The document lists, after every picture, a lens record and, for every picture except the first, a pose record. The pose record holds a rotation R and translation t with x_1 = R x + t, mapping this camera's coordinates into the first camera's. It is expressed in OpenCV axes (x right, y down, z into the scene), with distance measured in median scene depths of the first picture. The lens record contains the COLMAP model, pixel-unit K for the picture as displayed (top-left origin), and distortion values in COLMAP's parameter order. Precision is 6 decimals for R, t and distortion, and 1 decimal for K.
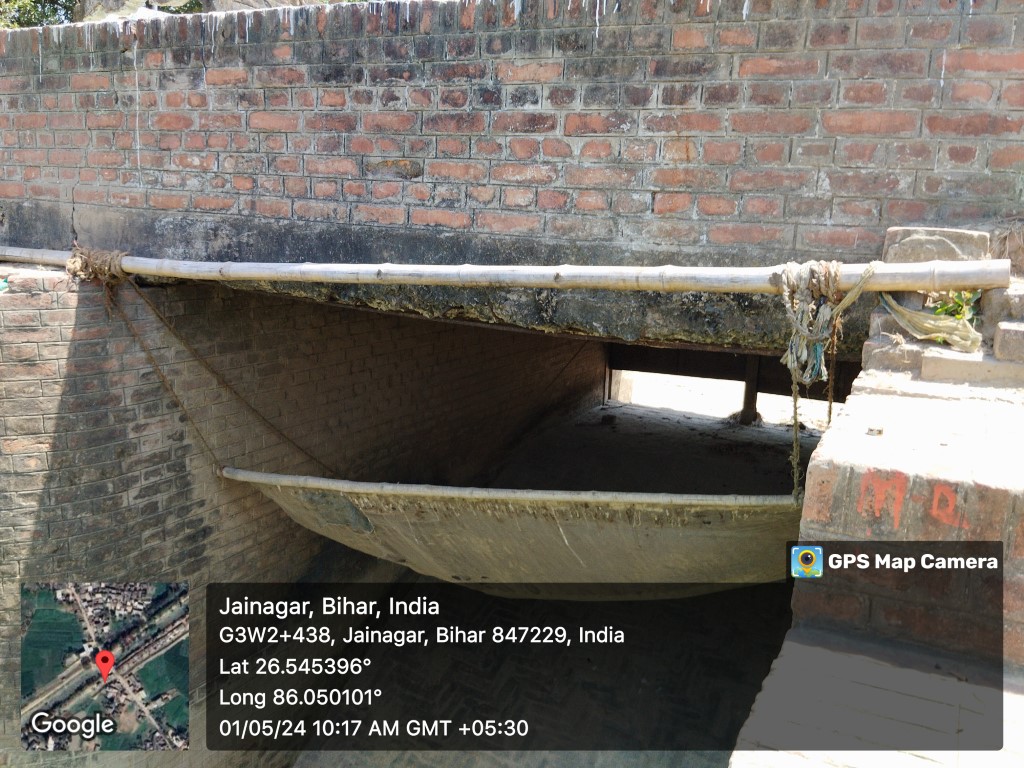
lens RADIAL K [[847.3, 0, 516.7], [0, 847.3, 371.7], [0, 0, 1]] dist [0.073075, -0.157481]
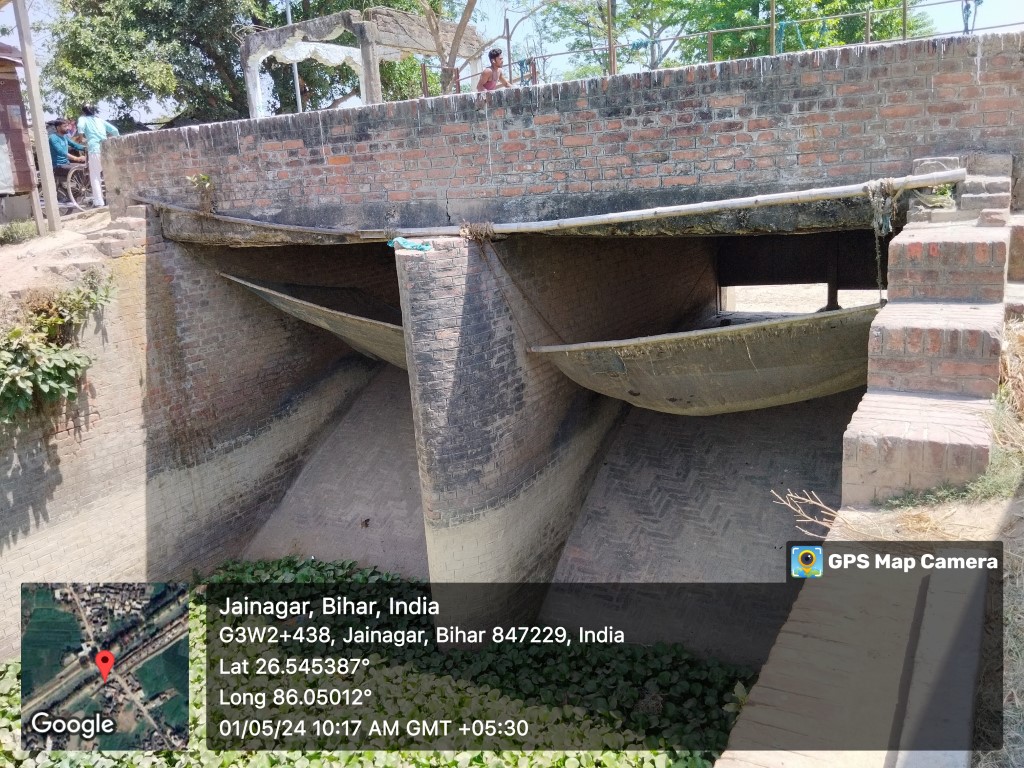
lens RADIAL K [[846.4, 0, 521.2], [0, 846.4, 381.6], [0, 0, 1]] dist [0.093956, -0.225076]
pose [[0.992218, -0.104566, -0.067593, -0.372683], [0.107925, 0.992994, 0.048110, 0.142932], [0.062089, -0.055031, 0.996552, -0.997779]]
